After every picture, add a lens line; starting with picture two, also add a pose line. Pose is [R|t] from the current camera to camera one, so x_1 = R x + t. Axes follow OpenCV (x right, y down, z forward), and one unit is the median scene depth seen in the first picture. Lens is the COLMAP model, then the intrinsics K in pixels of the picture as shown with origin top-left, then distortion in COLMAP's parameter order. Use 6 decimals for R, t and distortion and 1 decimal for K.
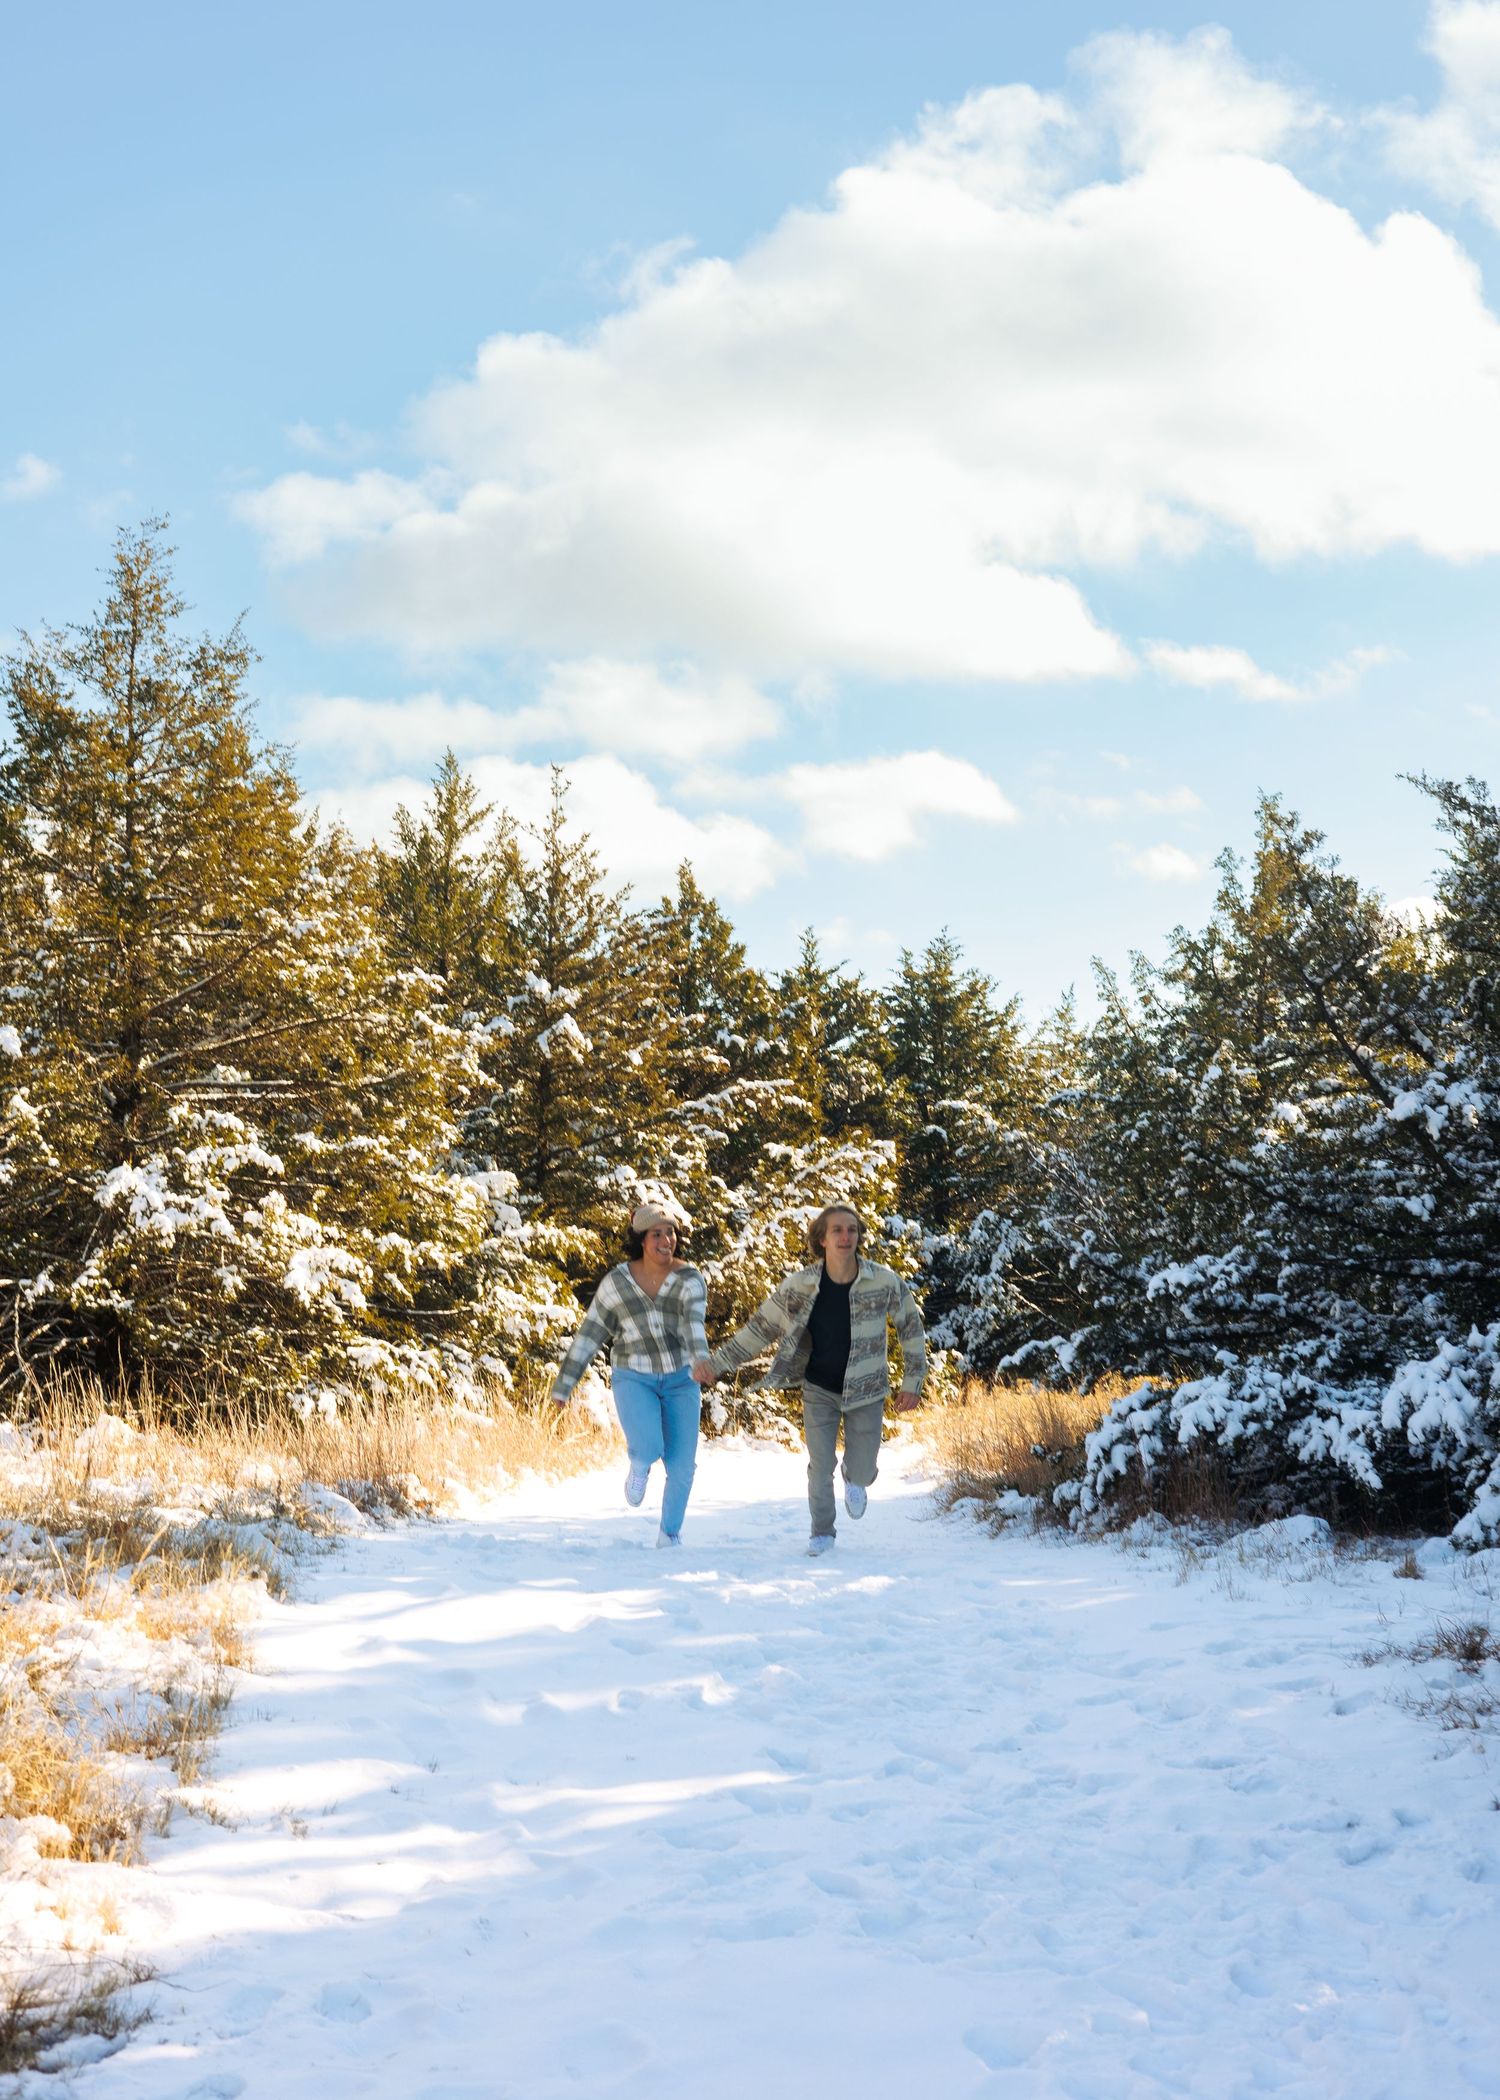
lens RADIAL K [[3136.8, 0, 701.9], [0, 3136.8, 864.2], [0, 0, 1]] dist [0.019976, -0.026386]
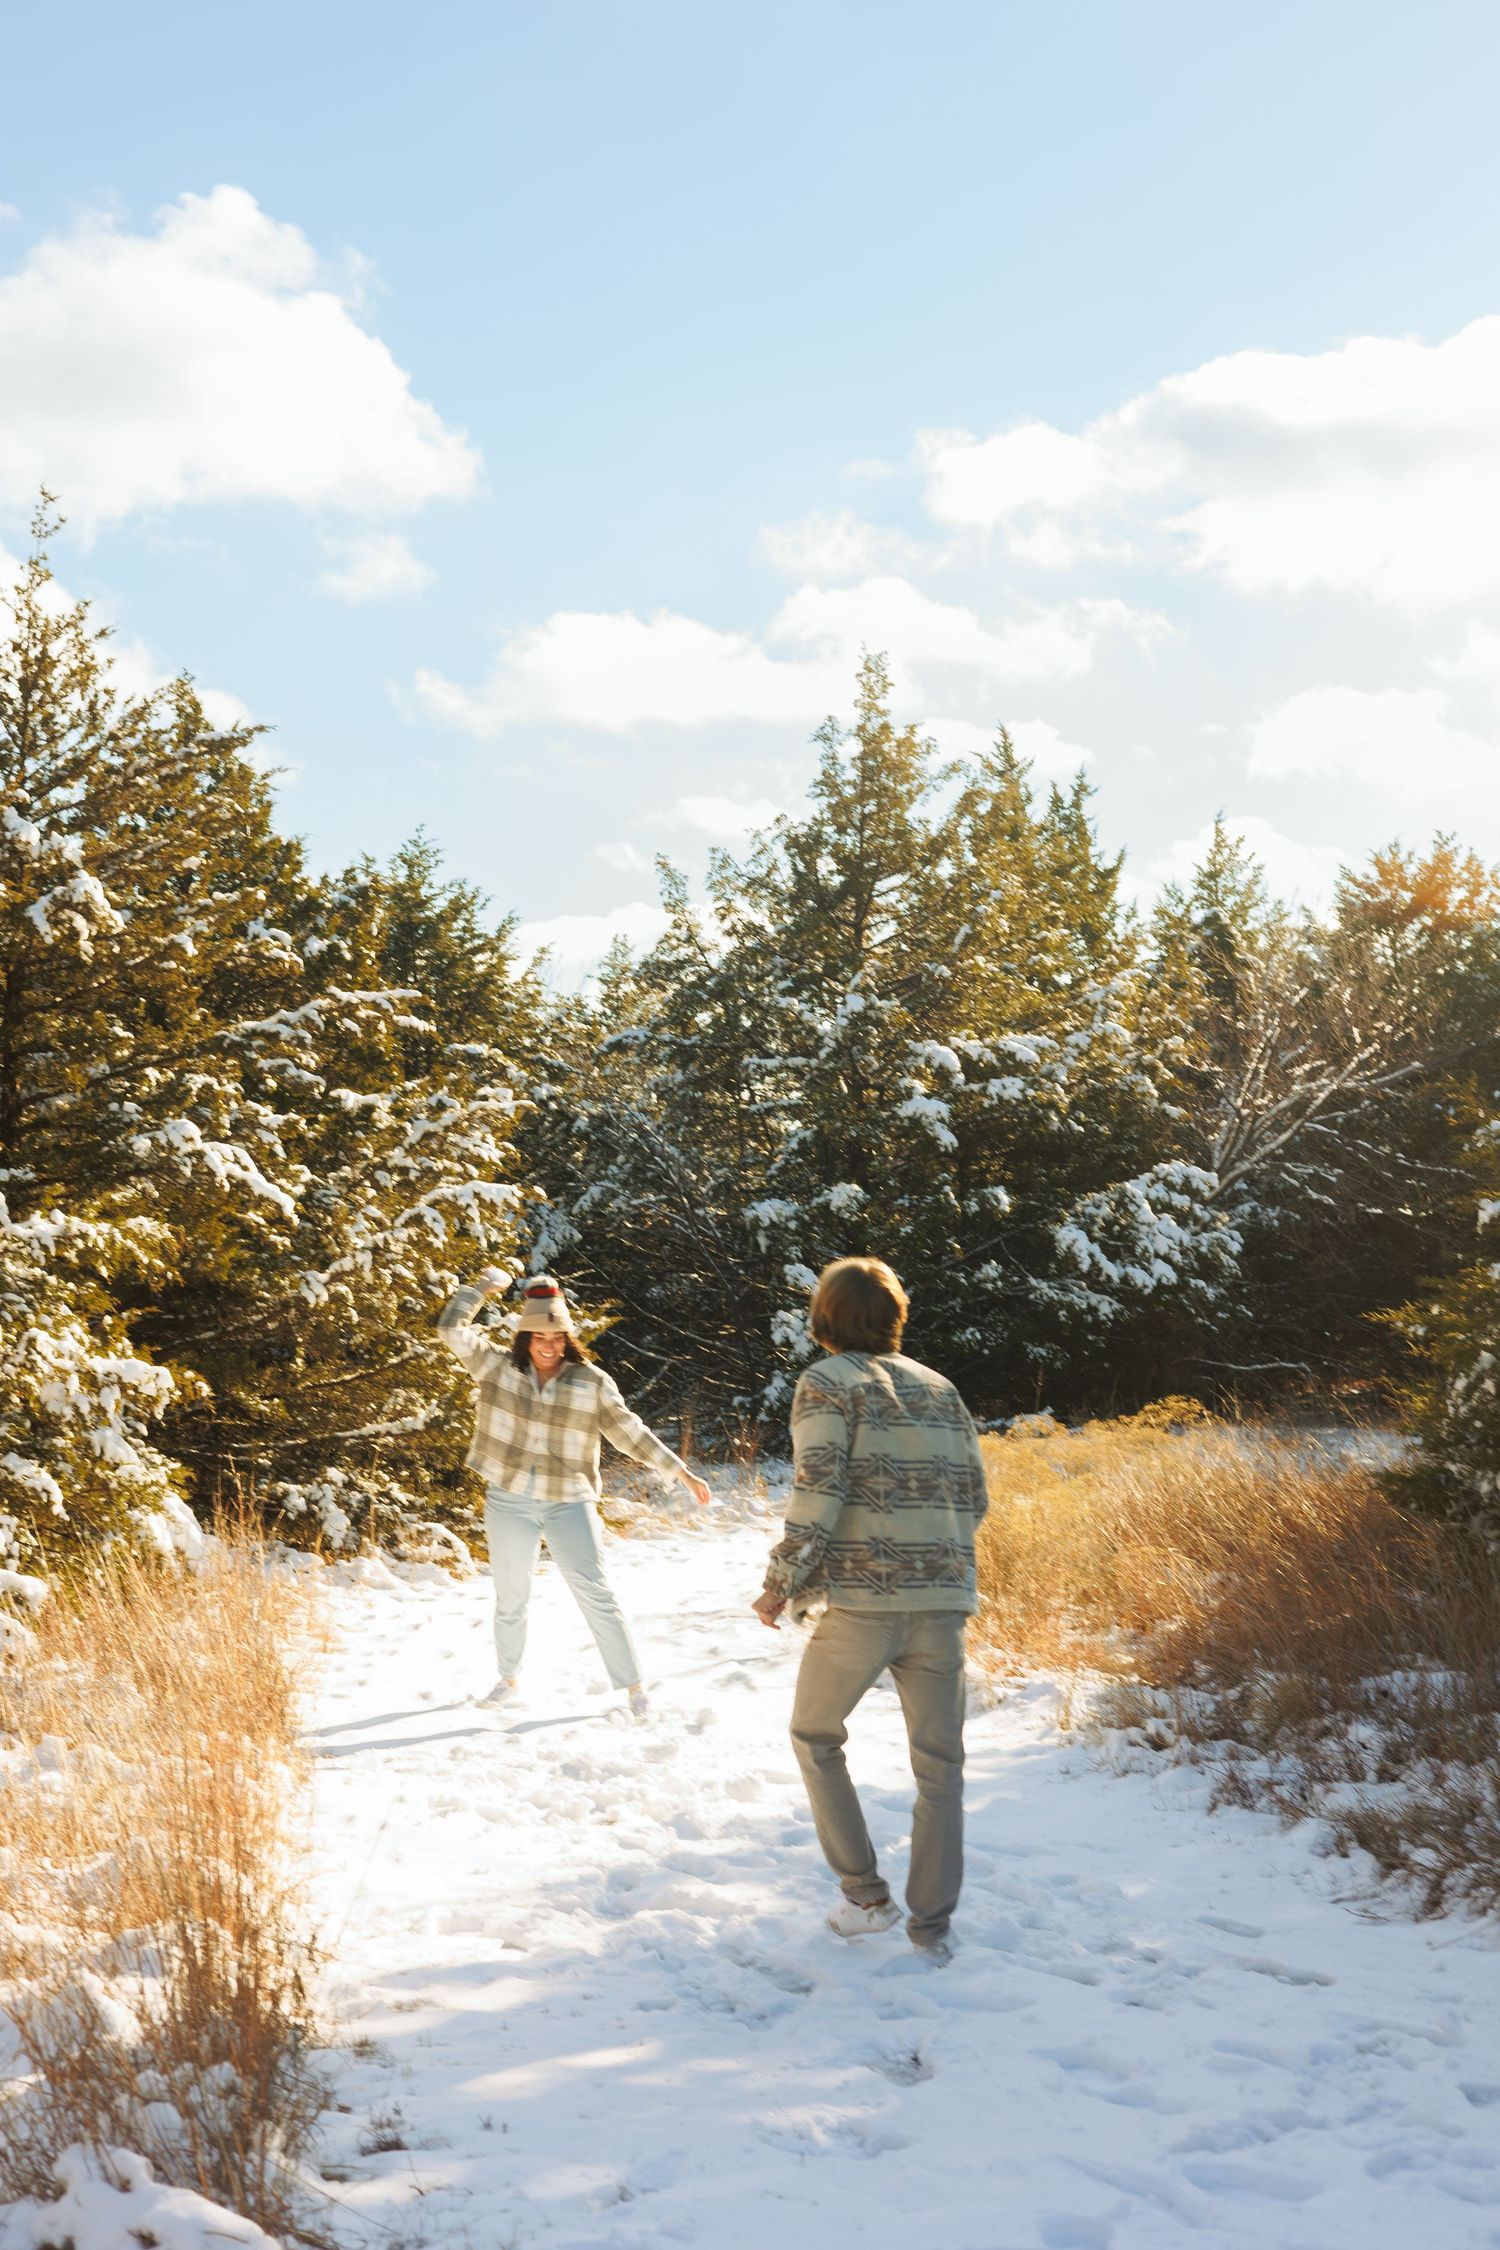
lens RADIAL K [[3331.5, 0, 752.8], [0, 3331.5, 940.5], [0, 0, 1]] dist [0.025898, 0.074450]
pose [[0.971703, 0.011561, 0.235922, -0.065605], [-0.019791, 0.999274, 0.032544, 0.036086], [-0.235375, -0.036293, 0.971227, 0.325680]]
